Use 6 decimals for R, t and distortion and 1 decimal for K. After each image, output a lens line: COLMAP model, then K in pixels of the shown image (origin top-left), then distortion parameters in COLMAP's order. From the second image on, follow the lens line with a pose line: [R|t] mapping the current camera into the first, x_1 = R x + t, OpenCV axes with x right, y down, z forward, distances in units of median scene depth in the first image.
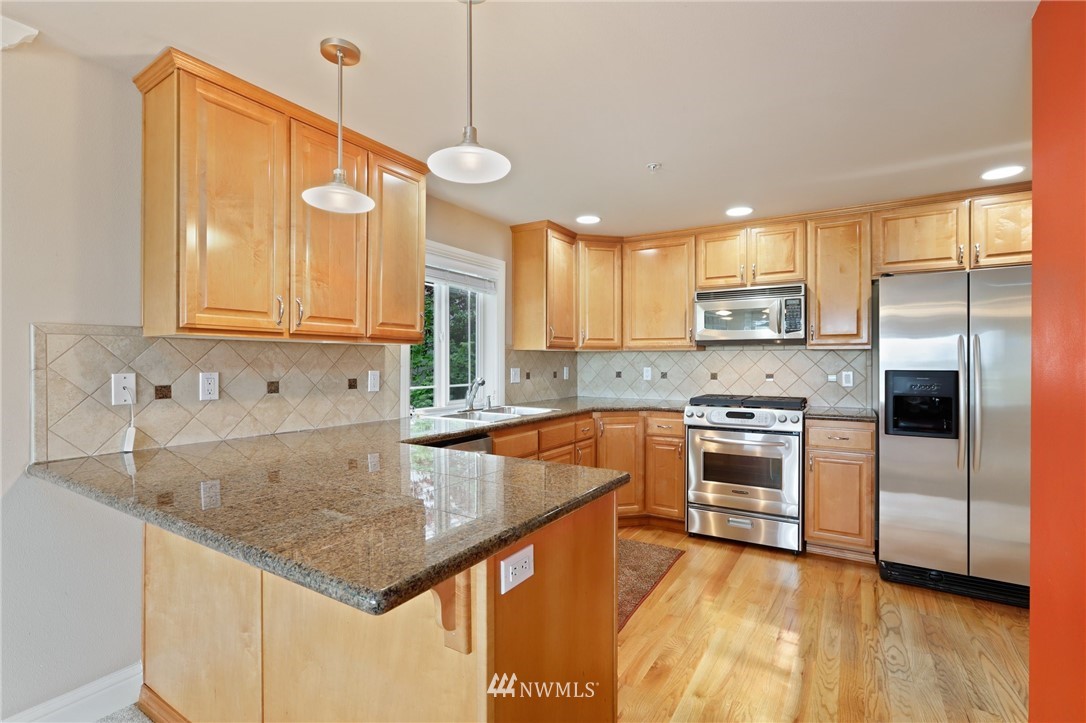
lens RADIAL K [[502.3, 0, 548.2], [0, 502.3, 360.3], [0, 0, 1]] dist [-0.023538, 0.014512]
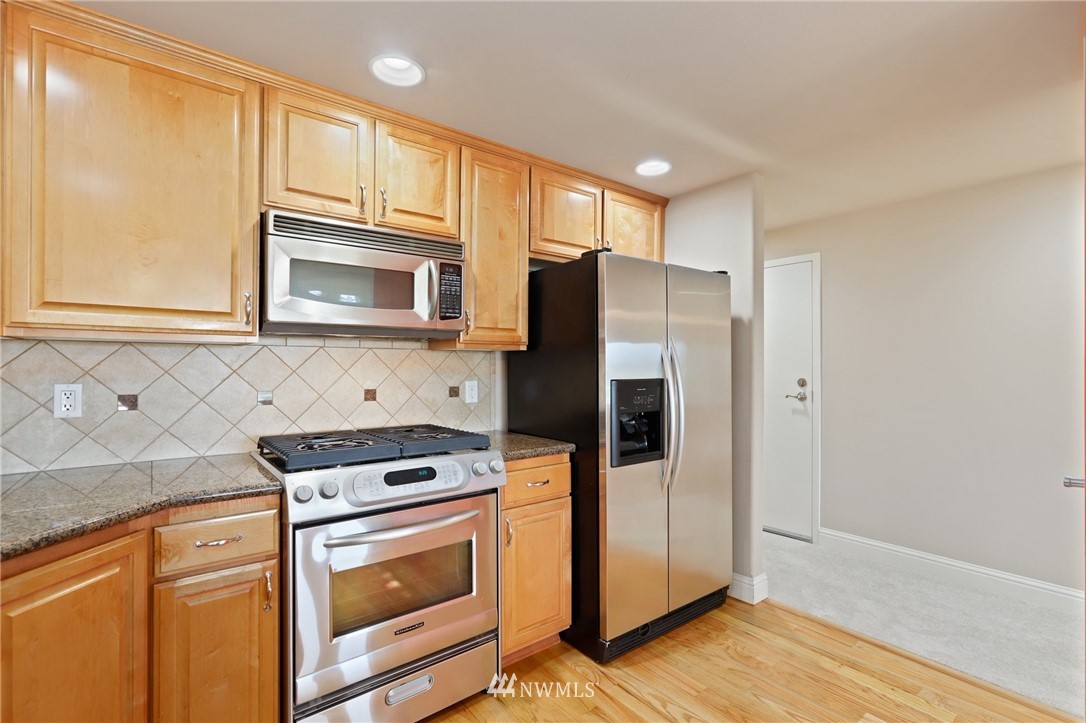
lens RADIAL K [[502.3, 0, 547.6], [0, 502.3, 364.4], [0, 0, 1]] dist [-0.023538, 0.014512]
pose [[0.339012, 0.001440, 0.940781, -0.042185], [-0.002187, 0.999997, -0.000742, -0.001635], [-0.940779, -0.001806, 0.339015, 0.711600]]
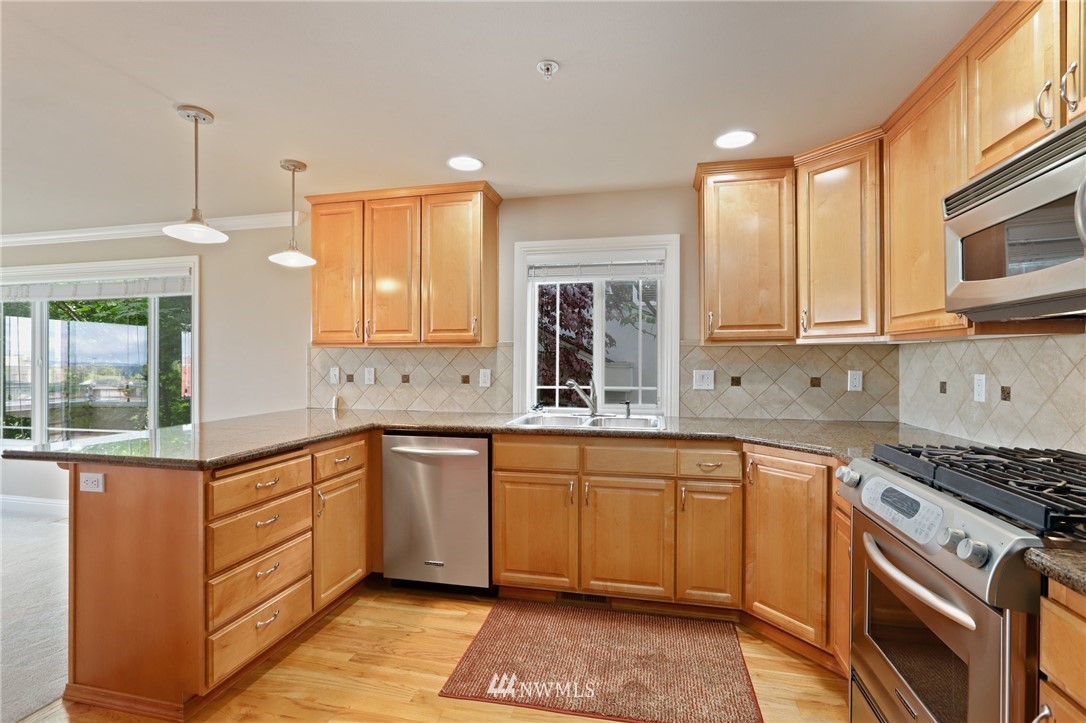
lens RADIAL K [[502.3, 0, 543.7], [0, 502.3, 361.3], [0, 0, 1]] dist [-0.023538, 0.014512]
pose [[0.321008, 0.002514, -0.947073, 0.668000], [0.002751, 0.999990, 0.003587, -0.001044], [0.947073, -0.003757, 0.320997, 0.624826]]
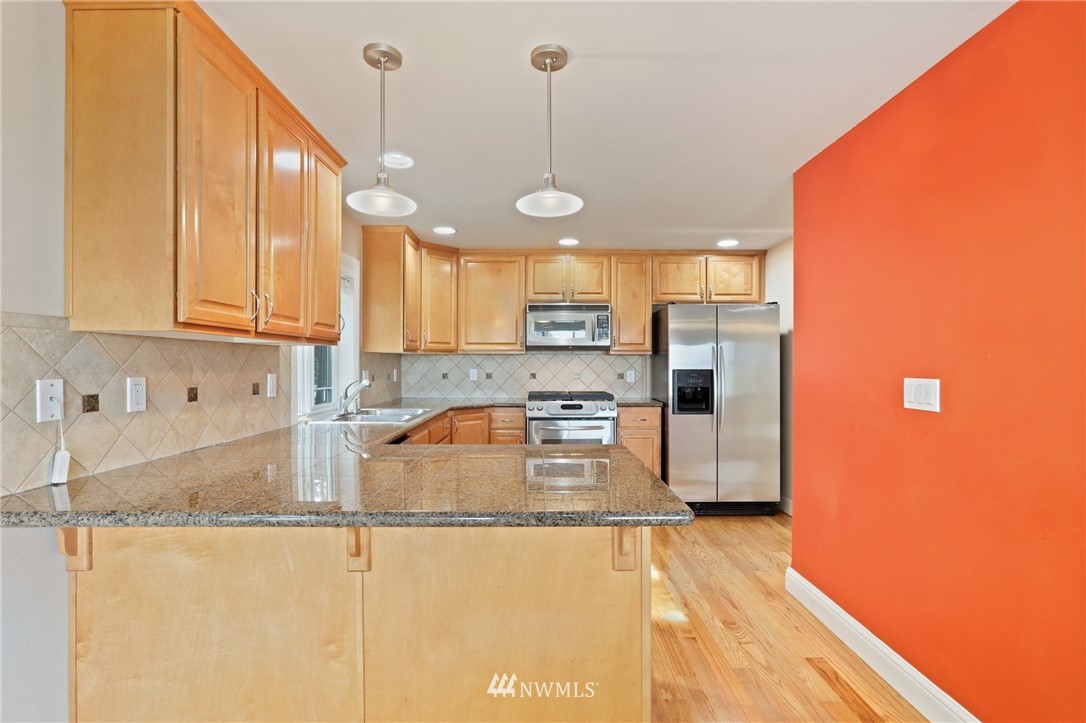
lens RADIAL K [[502.3, 0, 549.4], [0, 502.3, 364.5], [0, 0, 1]] dist [-0.023538, 0.014512]
pose [[0.840178, -0.001814, 0.542307, -0.343766], [0.000070, 0.999995, 0.003236, 0.000893], [-0.542310, -0.002681, 0.840174, -0.017100]]
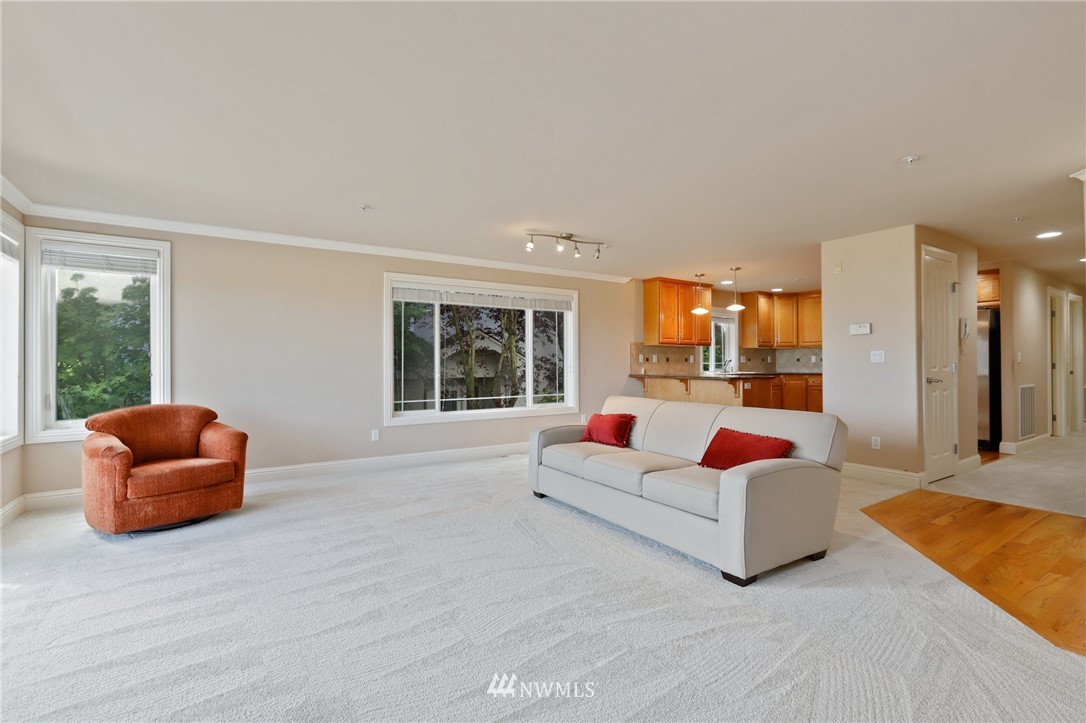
lens RADIAL K [[502.3, 0, 550.8], [0, 502.3, 360.6], [0, 0, 1]] dist [-0.023538, 0.014512]
pose [[0.914593, -0.005310, -0.404342, 0.061845], [0.004045, 0.999984, -0.003983, 0.047989], [0.404356, 0.002007, 0.914599, -1.631478]]
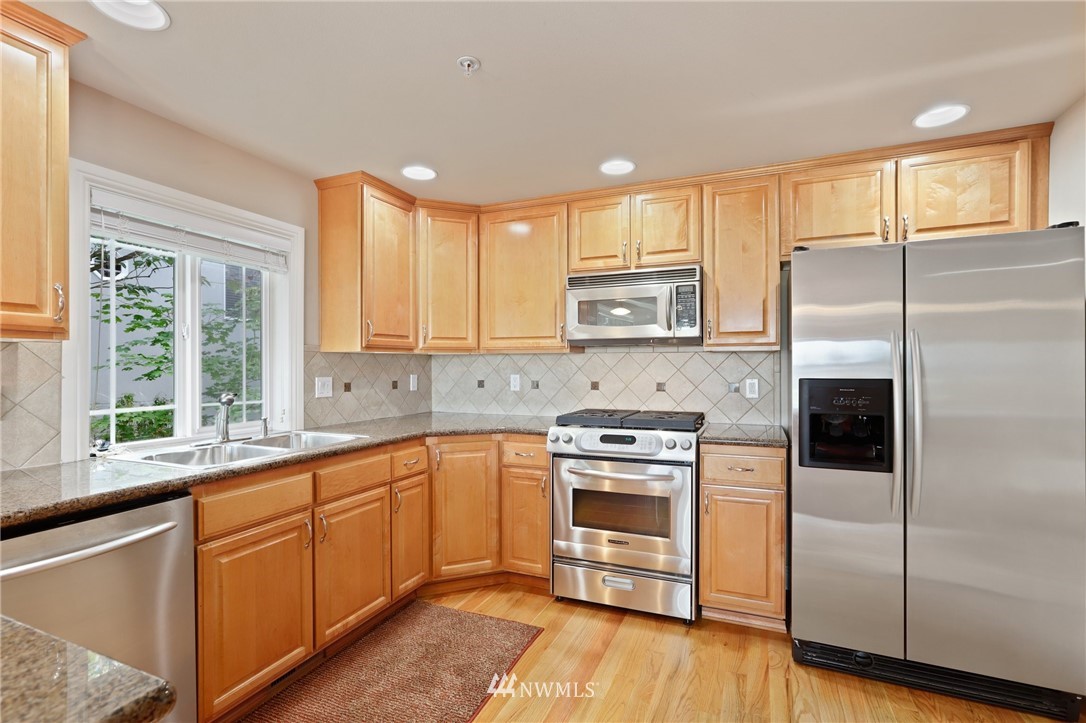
lens RADIAL K [[502.3, 0, 547.5], [0, 502.3, 366.7], [0, 0, 1]] dist [-0.023538, 0.014512]
pose [[0.988657, -0.003234, 0.150156, 0.170810], [0.002919, 0.999993, 0.002319, -0.000215], [-0.150163, -0.001854, 0.988660, 0.281485]]
